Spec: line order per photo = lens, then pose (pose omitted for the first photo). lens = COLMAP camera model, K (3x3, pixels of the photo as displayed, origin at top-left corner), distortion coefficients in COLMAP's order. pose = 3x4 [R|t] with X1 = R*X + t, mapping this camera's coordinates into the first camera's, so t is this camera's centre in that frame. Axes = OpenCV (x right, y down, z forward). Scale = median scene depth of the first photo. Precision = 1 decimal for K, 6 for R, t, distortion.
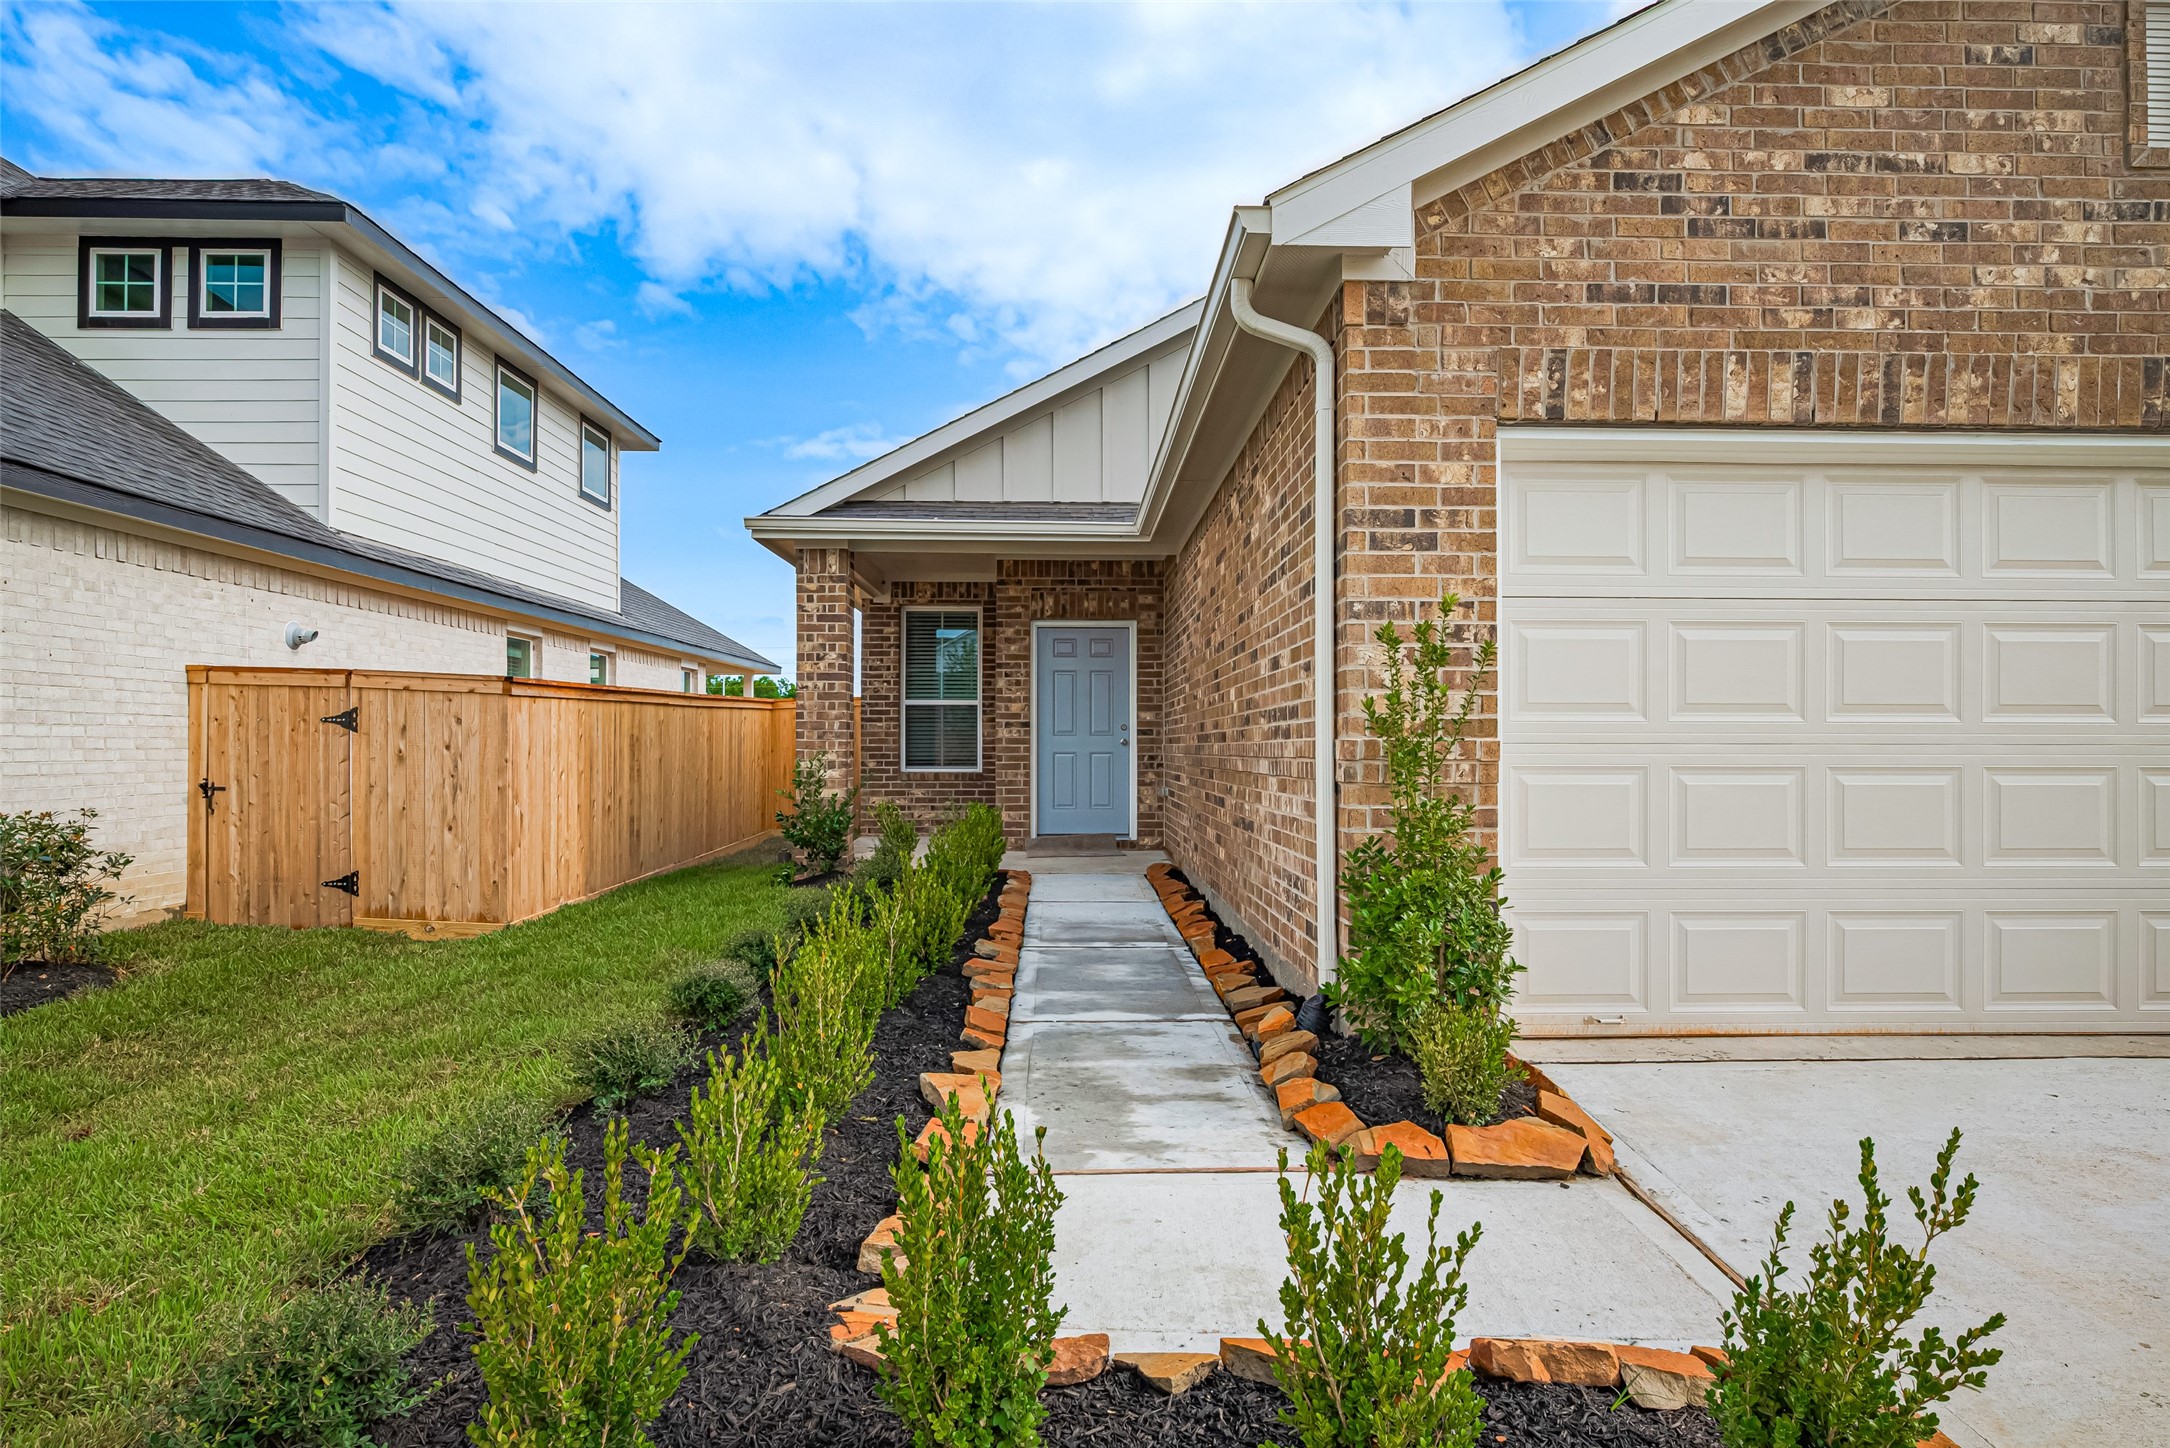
lens RADIAL K [[1221.1, 0, 1087.2], [0, 1221.1, 725.9], [0, 0, 1]] dist [-0.001478, 0.001711]
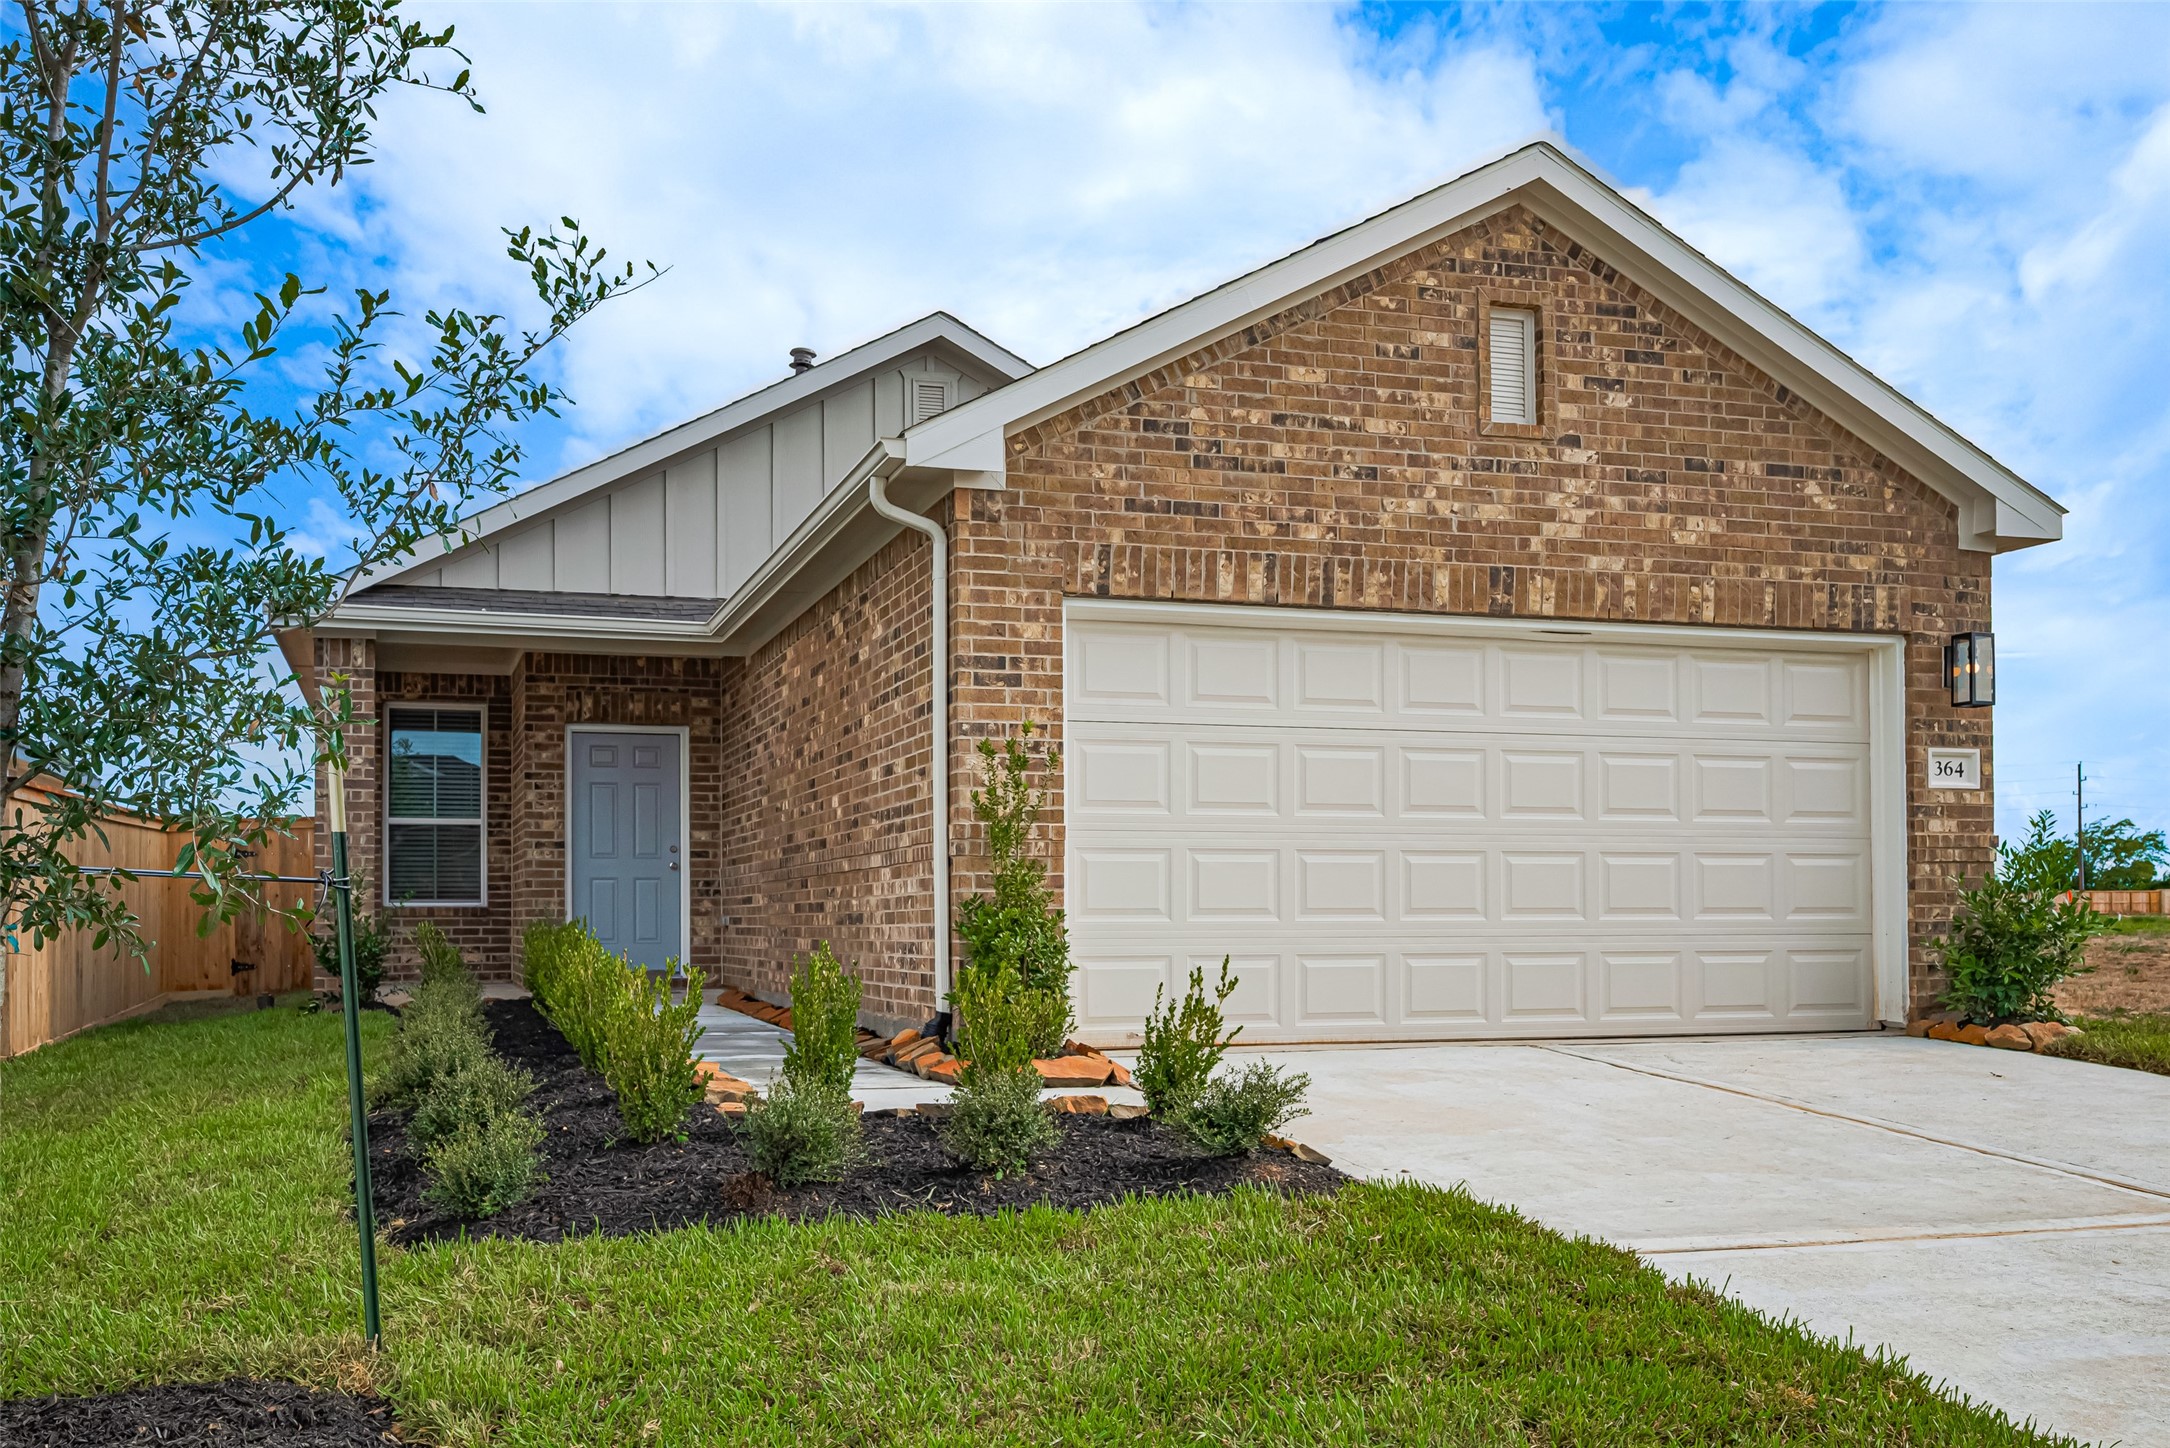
lens RADIAL K [[1874.1, 0, 1083.2], [0, 1874.1, 723.7], [0, 0, 1]] dist [-0.000934, 0.000025]
pose [[0.951633, 0.021194, 0.306506, -0.271414], [0.005146, 0.996378, -0.084876, 0.071171], [-0.307195, 0.082348, 0.948077, -0.943311]]
